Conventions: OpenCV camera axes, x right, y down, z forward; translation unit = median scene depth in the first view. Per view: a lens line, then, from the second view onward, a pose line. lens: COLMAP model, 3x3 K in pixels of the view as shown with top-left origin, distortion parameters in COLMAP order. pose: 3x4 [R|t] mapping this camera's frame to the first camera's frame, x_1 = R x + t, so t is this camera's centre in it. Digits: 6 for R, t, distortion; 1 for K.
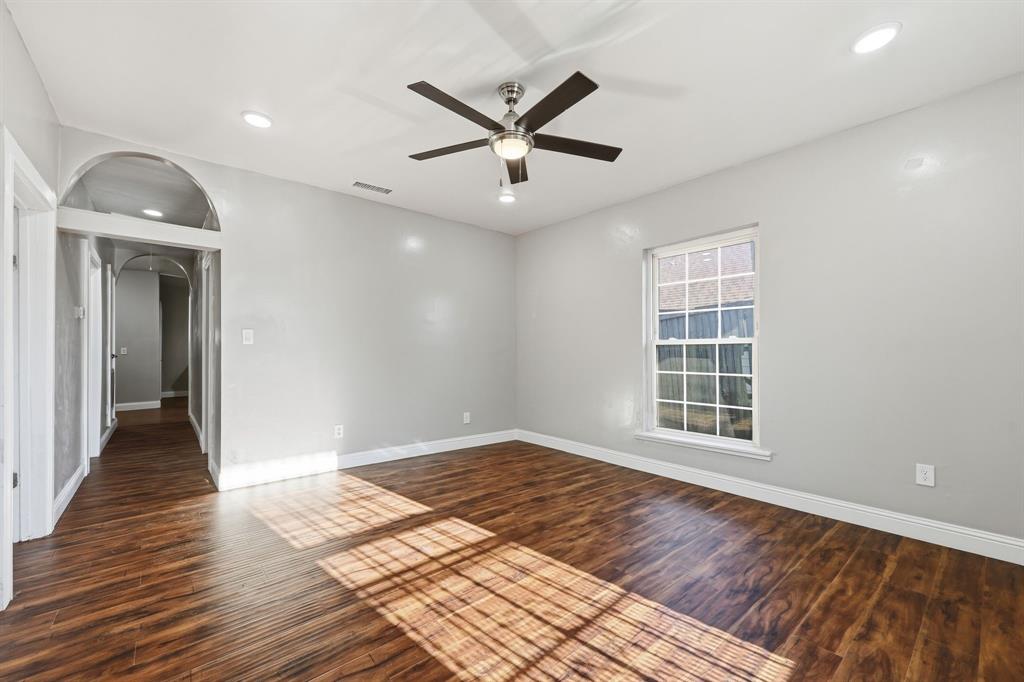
lens RADIAL K [[409.4, 0, 517.2], [0, 409.4, 344.5], [0, 0, 1]] dist [0.000218, 0.000246]
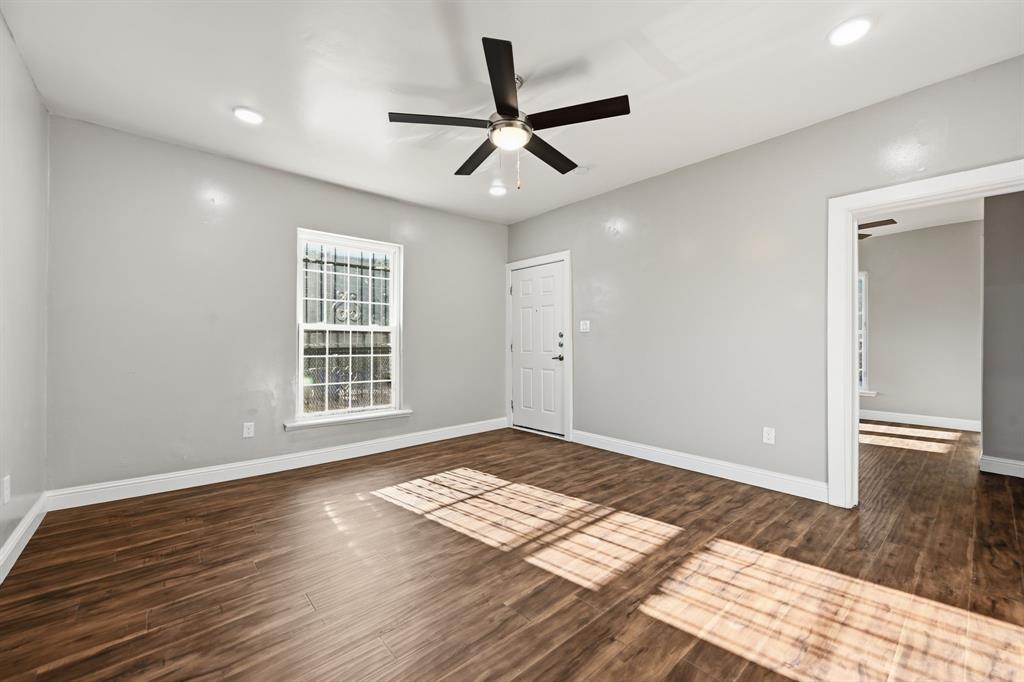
lens RADIAL K [[409.4, 0, 517.2], [0, 409.4, 344.5], [0, 0, 1]] dist [0.000218, 0.000246]
pose [[-0.999890, -0.002842, -0.014557, -0.018846], [-0.002632, 0.999892, -0.014464, 0.039607], [0.014596, -0.014424, -0.999789, 1.903521]]
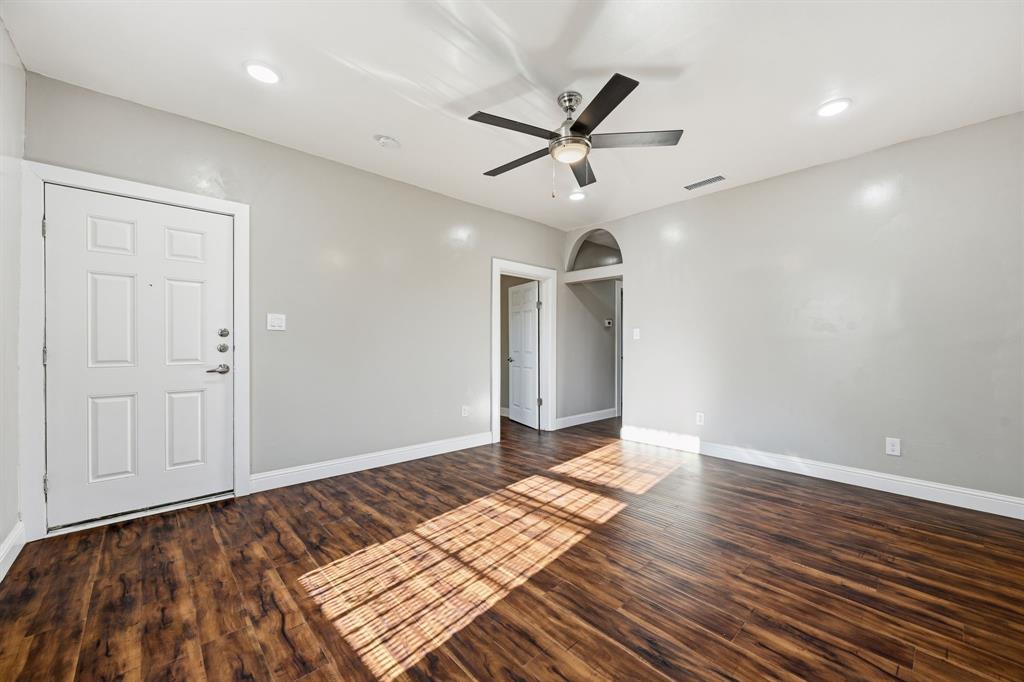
lens RADIAL K [[404.5, 0, 517.6], [0, 404.5, 345.7], [0, 0, 1]] dist [-0.000053, 0.000061]
pose [[0.038691, -0.003358, -0.999246, 0.979629], [0.019404, 0.999808, -0.002609, 0.024882], [0.999063, -0.019289, 0.038748, 0.785984]]
